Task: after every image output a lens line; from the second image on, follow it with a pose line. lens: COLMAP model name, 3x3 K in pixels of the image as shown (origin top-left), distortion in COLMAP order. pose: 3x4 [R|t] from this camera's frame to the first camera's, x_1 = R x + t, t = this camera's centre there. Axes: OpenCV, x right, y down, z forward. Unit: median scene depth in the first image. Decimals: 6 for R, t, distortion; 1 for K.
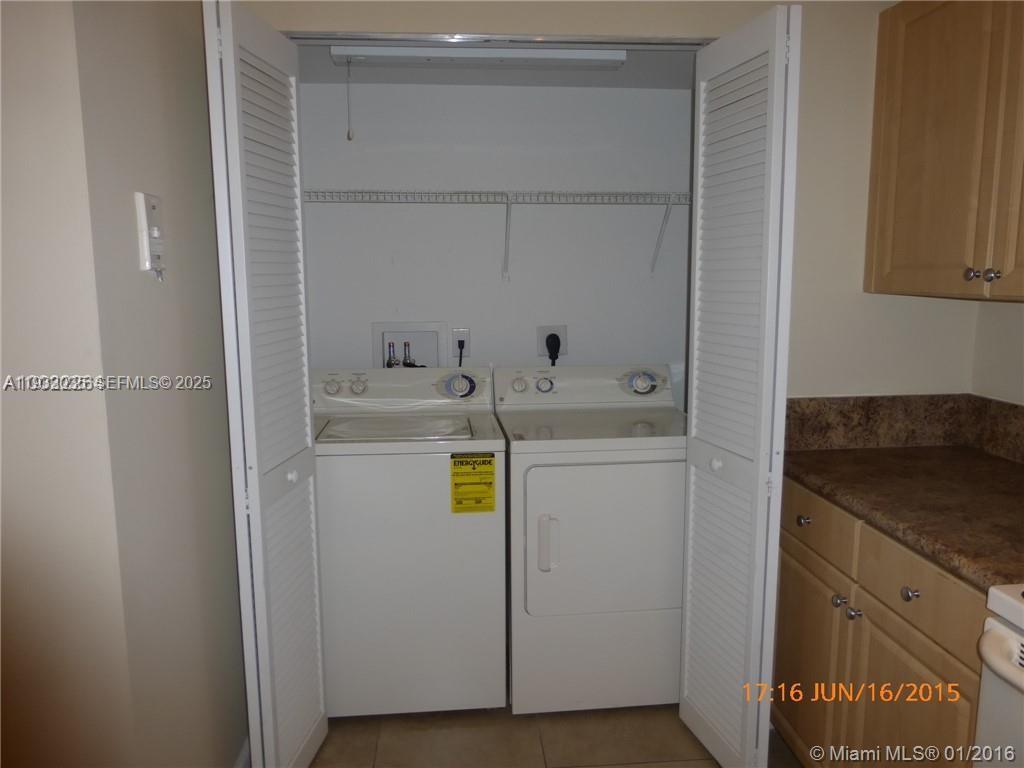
lens RADIAL K [[744.6, 0, 513.6], [0, 744.6, 387.0], [0, 0, 1]] dist [-0.026495, 0.022321]
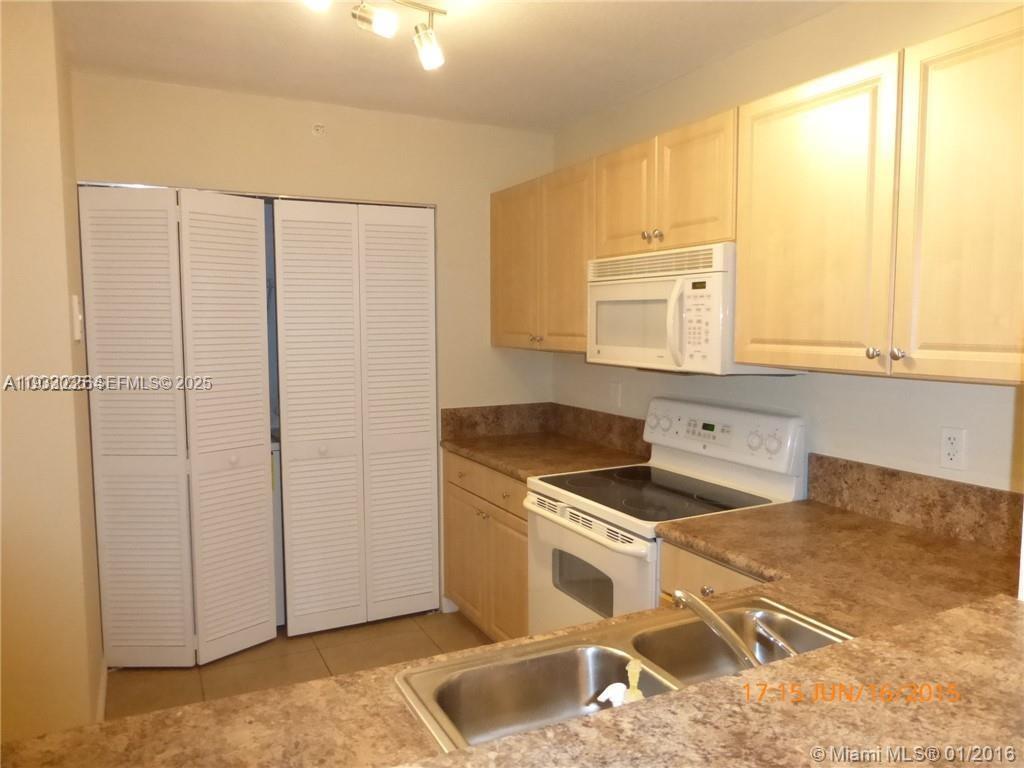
lens RADIAL K [[744.6, 0, 511.1], [0, 744.6, 382.4], [0, 0, 1]] dist [-0.026495, 0.022321]
pose [[0.928712, -0.027639, 0.369769, -0.137603], [0.051343, 0.997197, -0.054416, 0.056058], [-0.367229, 0.069522, 0.927529, -0.644793]]
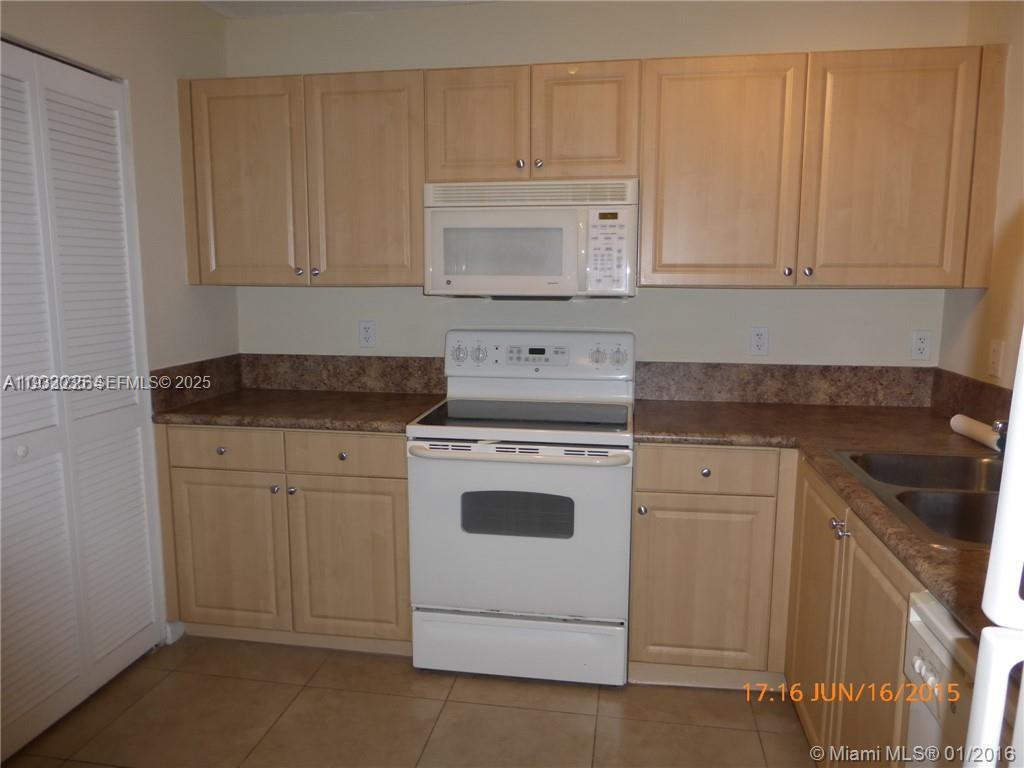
lens RADIAL K [[744.6, 0, 511.2], [0, 744.6, 386.2], [0, 0, 1]] dist [-0.026495, 0.022321]
pose [[0.246419, -0.133674, 0.959900, -0.694775], [0.137482, 0.985248, 0.101910, -0.002670], [-0.959362, 0.106856, 0.261162, 0.106614]]
